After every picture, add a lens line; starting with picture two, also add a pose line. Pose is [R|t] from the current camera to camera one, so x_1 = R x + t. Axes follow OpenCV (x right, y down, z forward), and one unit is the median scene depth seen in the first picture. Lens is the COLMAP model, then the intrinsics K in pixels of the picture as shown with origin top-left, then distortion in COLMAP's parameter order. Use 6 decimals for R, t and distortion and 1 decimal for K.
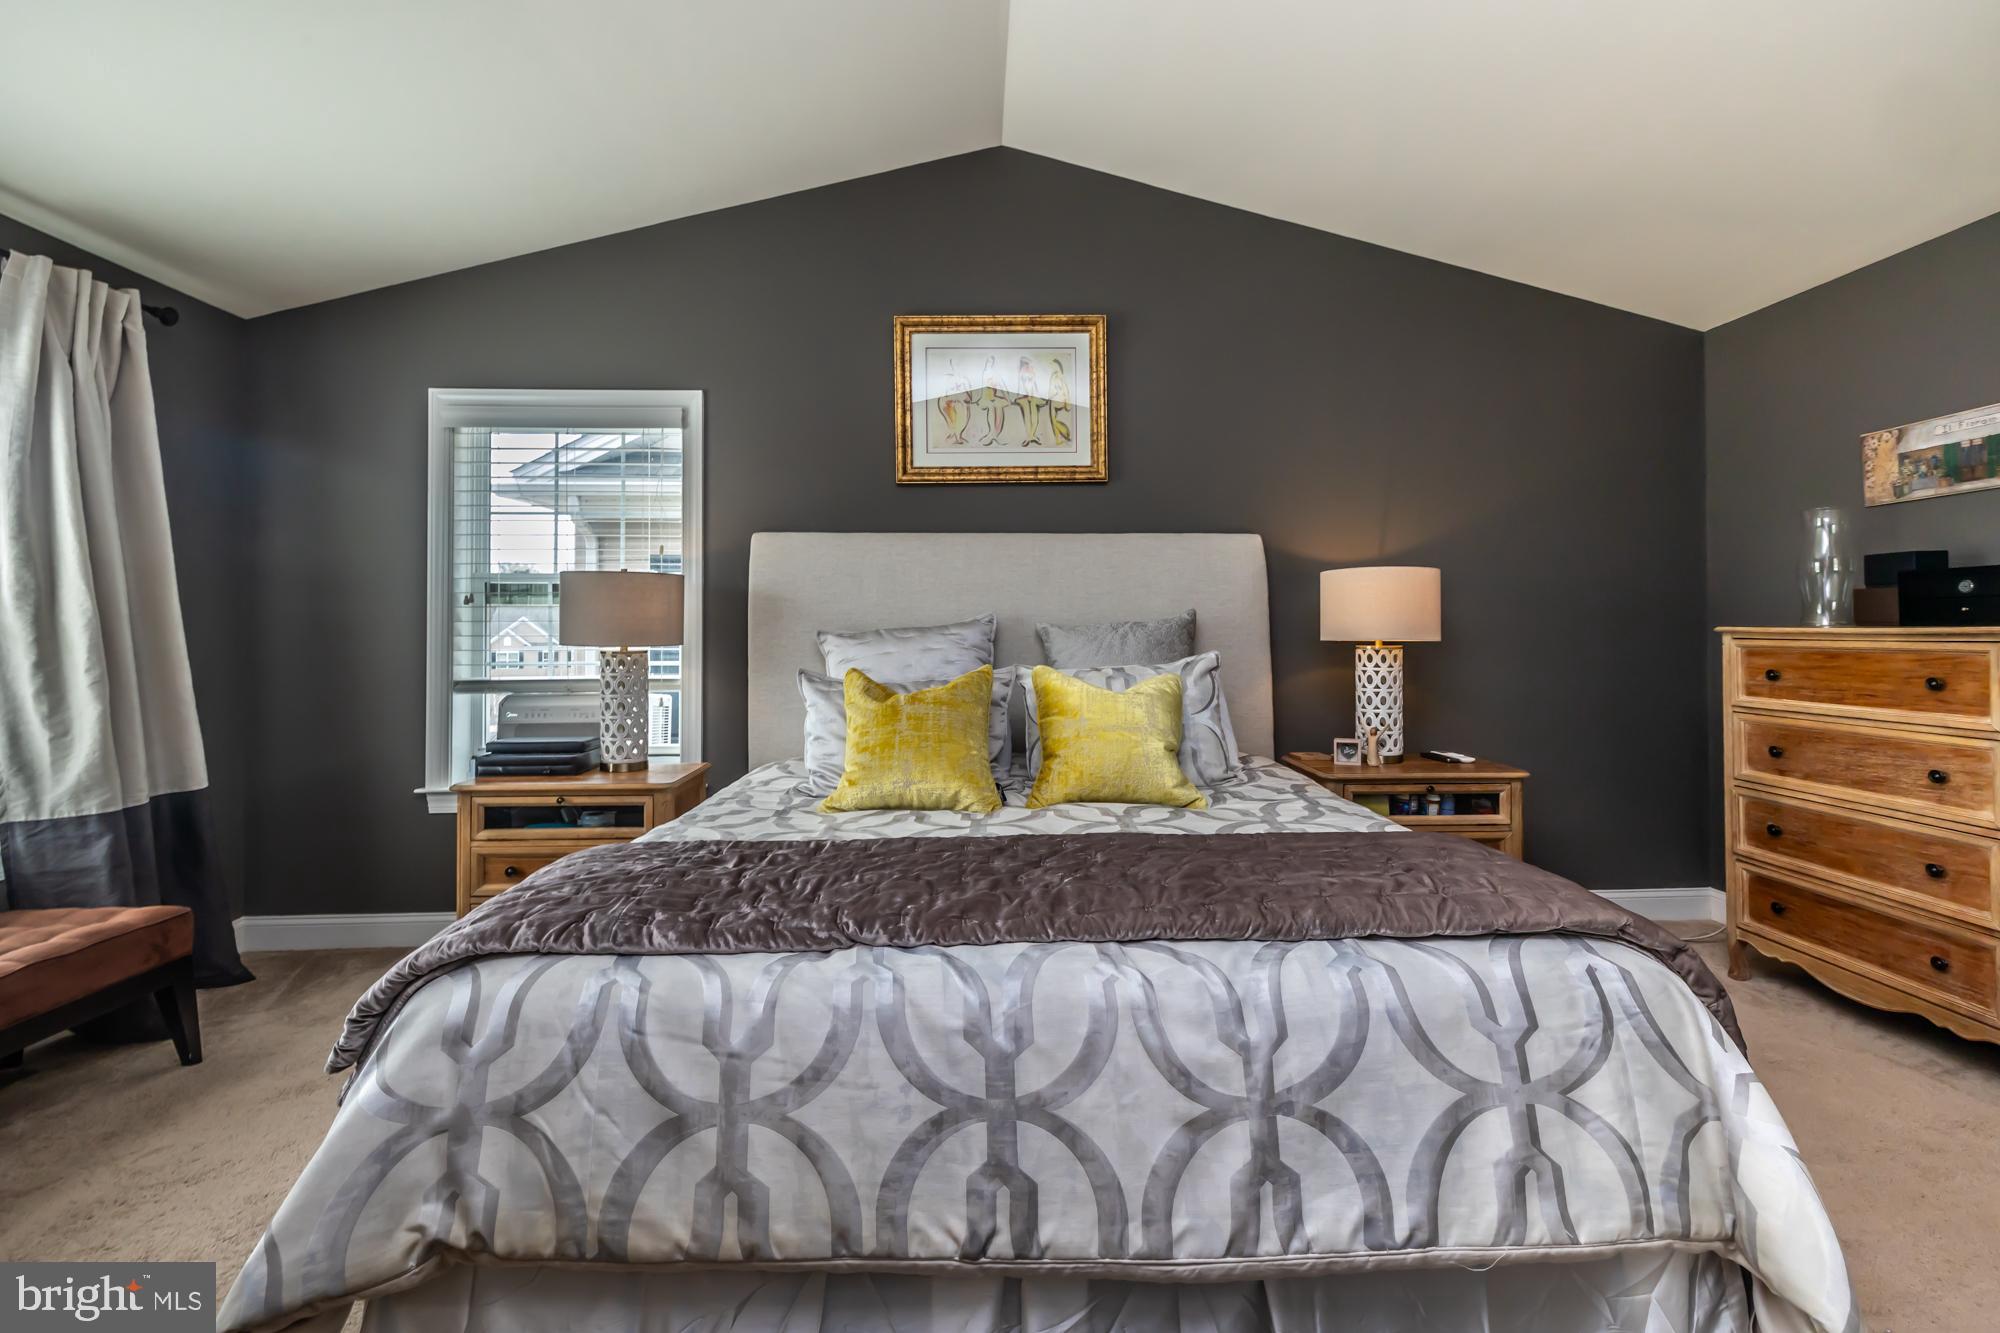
lens RADIAL K [[850.0, 0, 1004.7], [0, 850.0, 635.3], [0, 0, 1]] dist [-0.000657, -0.000210]
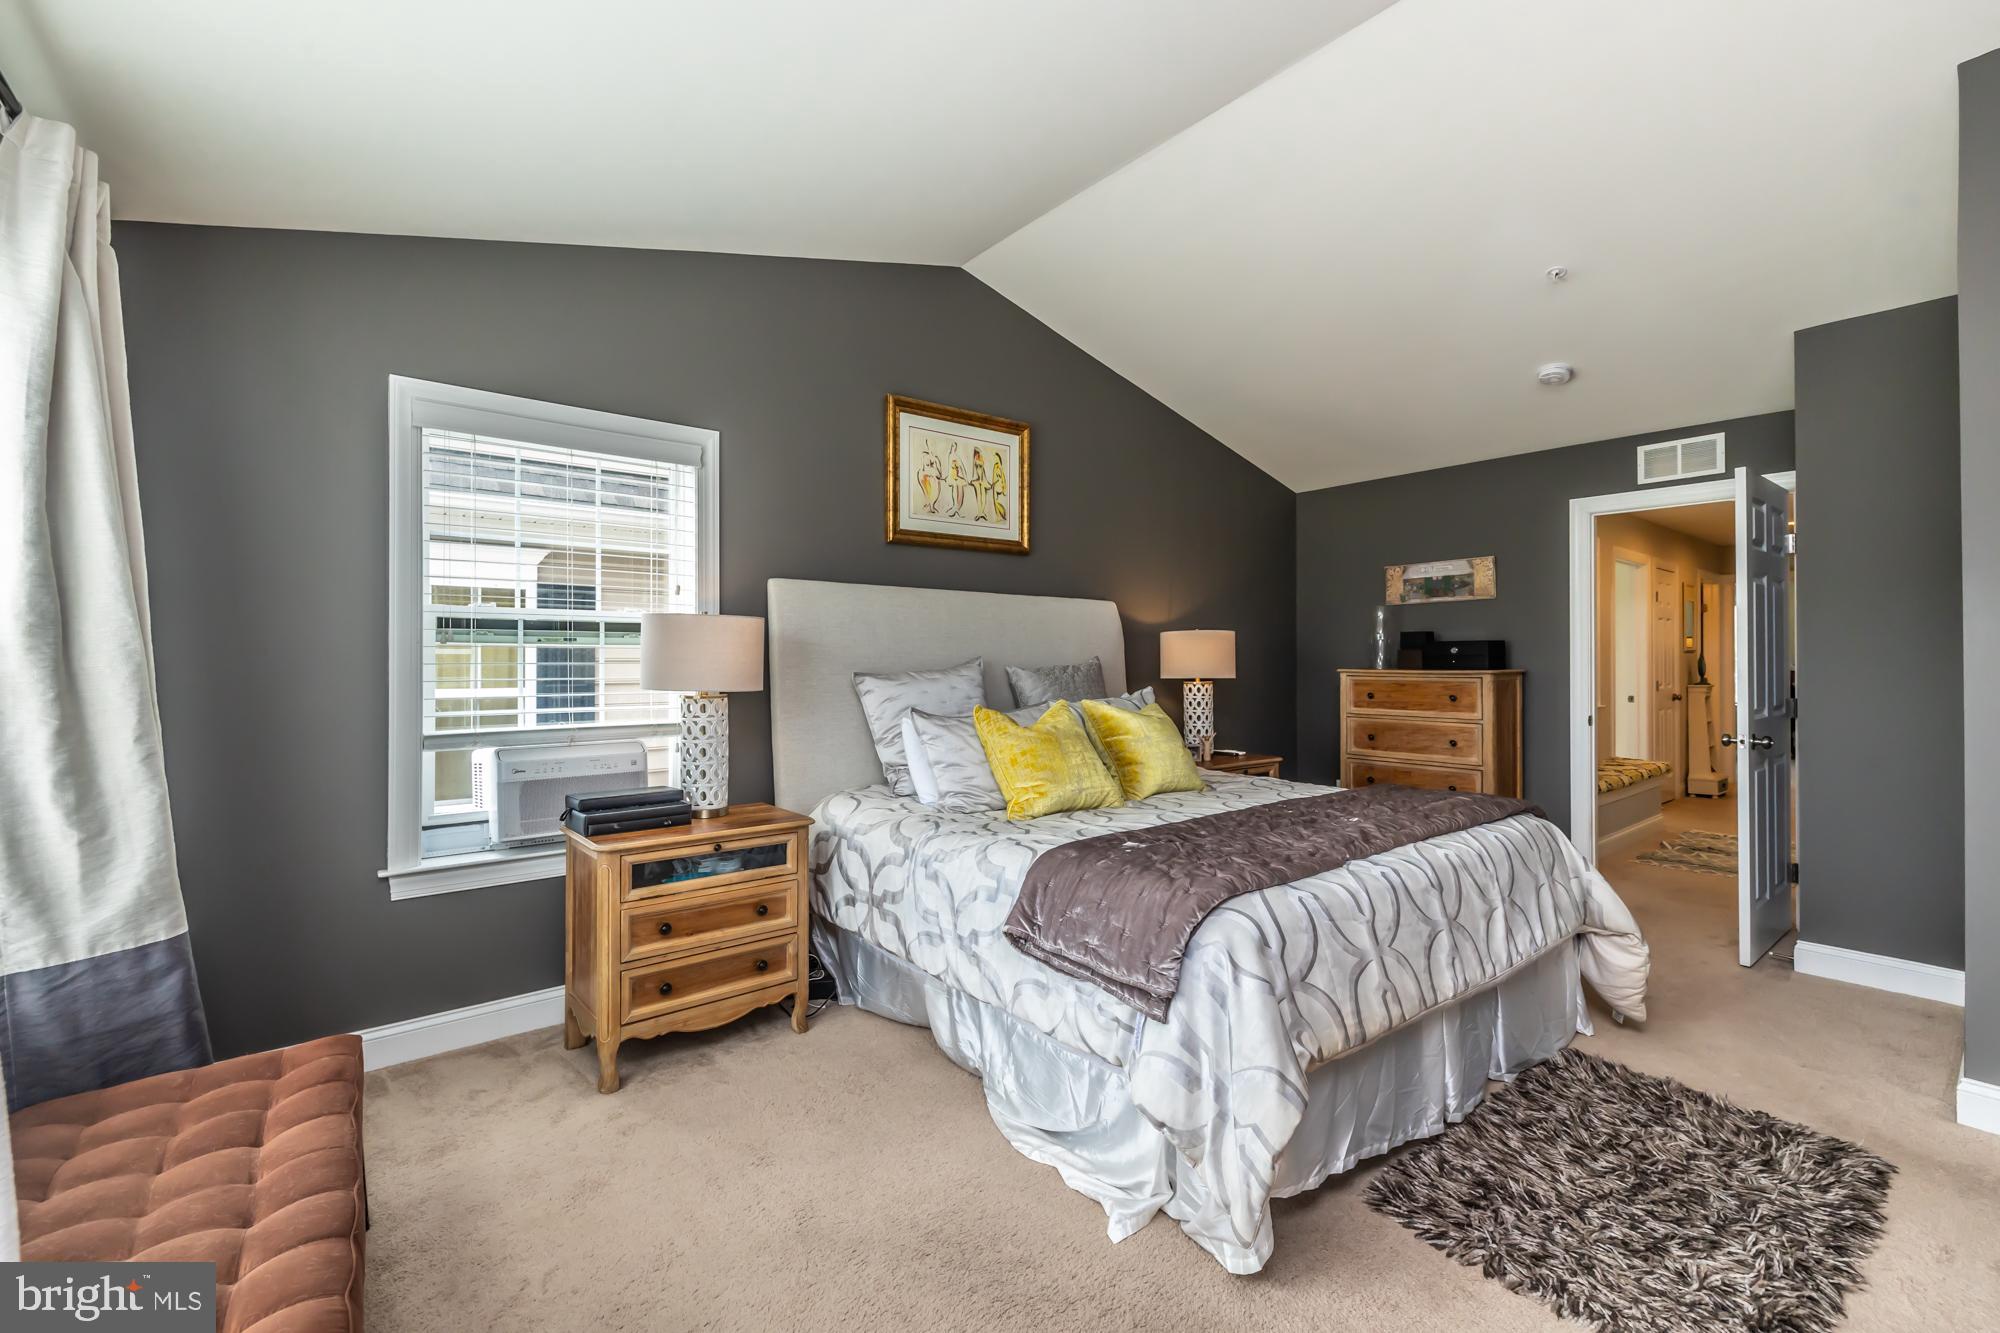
lens RADIAL K [[831.5, 0, 1000.0], [0, 831.5, 666.5], [0, 0, 1]] dist [-0.001732, 0.000067]
pose [[0.805089, 0.000167, 0.593155, -0.766835], [0.000086, 1.000000, -0.000397, -0.014700], [-0.593155, 0.000371, 0.805088, 0.023895]]
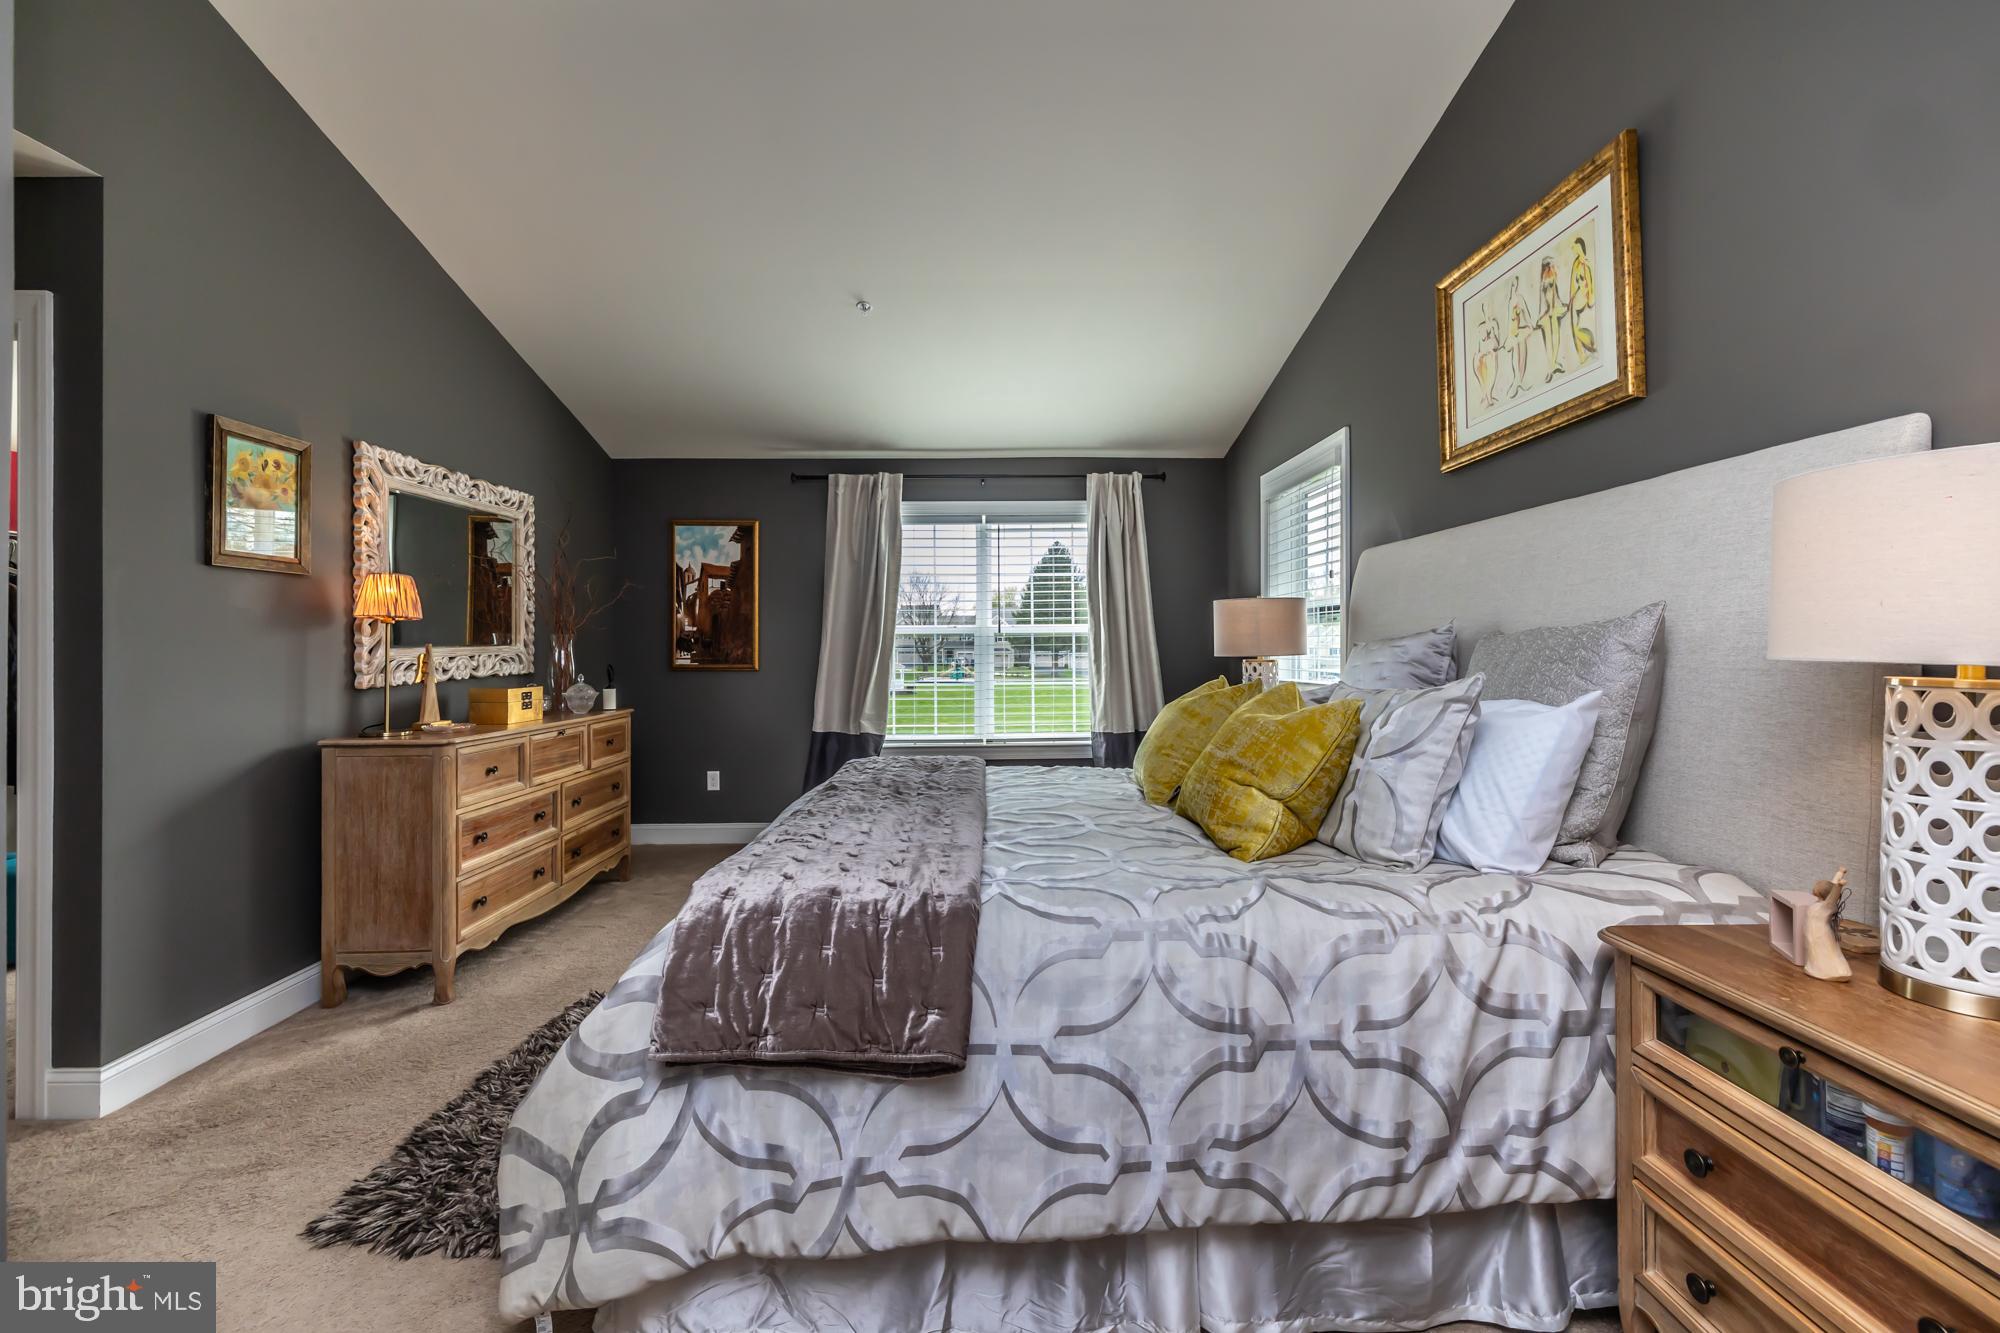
lens RADIAL K [[831.5, 0, 1000.0], [0, 831.5, 666.5], [0, 0, 1]] dist [-0.001732, 0.000067]
pose [[-0.010683, 0.024395, -0.999645, 0.853648], [0.005798, 0.999687, 0.024334, -0.004398], [0.999926, -0.005536, -0.010822, 0.638660]]
